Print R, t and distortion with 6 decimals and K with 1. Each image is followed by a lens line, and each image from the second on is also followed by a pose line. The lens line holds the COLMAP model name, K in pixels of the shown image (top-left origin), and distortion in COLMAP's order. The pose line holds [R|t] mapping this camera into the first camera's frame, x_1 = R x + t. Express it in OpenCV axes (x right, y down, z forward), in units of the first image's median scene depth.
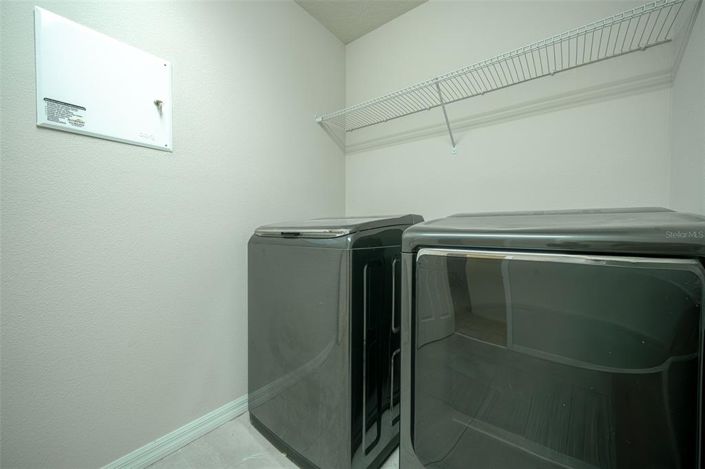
lens RADIAL K [[270.8, 0, 351.3], [0, 270.8, 235.1], [0, 0, 1]] dist [0.001255, 0.000080]
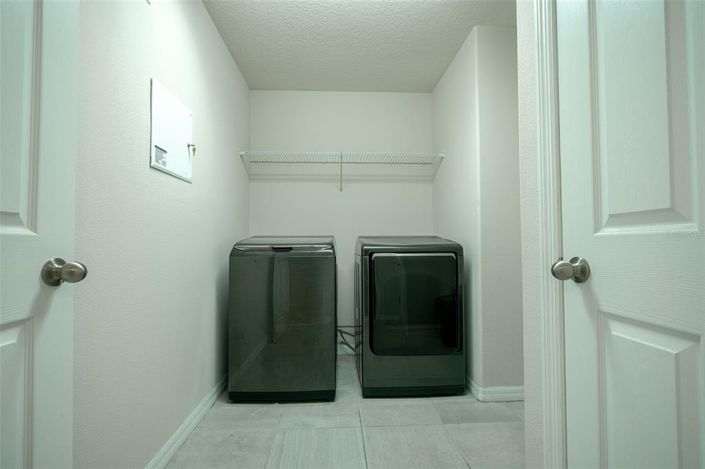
lens RADIAL K [[322.7, 0, 352.6], [0, 322.7, 236.6], [0, 0, 1]] dist [-0.003528, -0.001120]
pose [[0.755060, 0.011509, 0.655554, -1.061386], [0.020251, 0.998959, -0.040863, 0.010592], [-0.655343, 0.044130, 0.754042, -0.572031]]
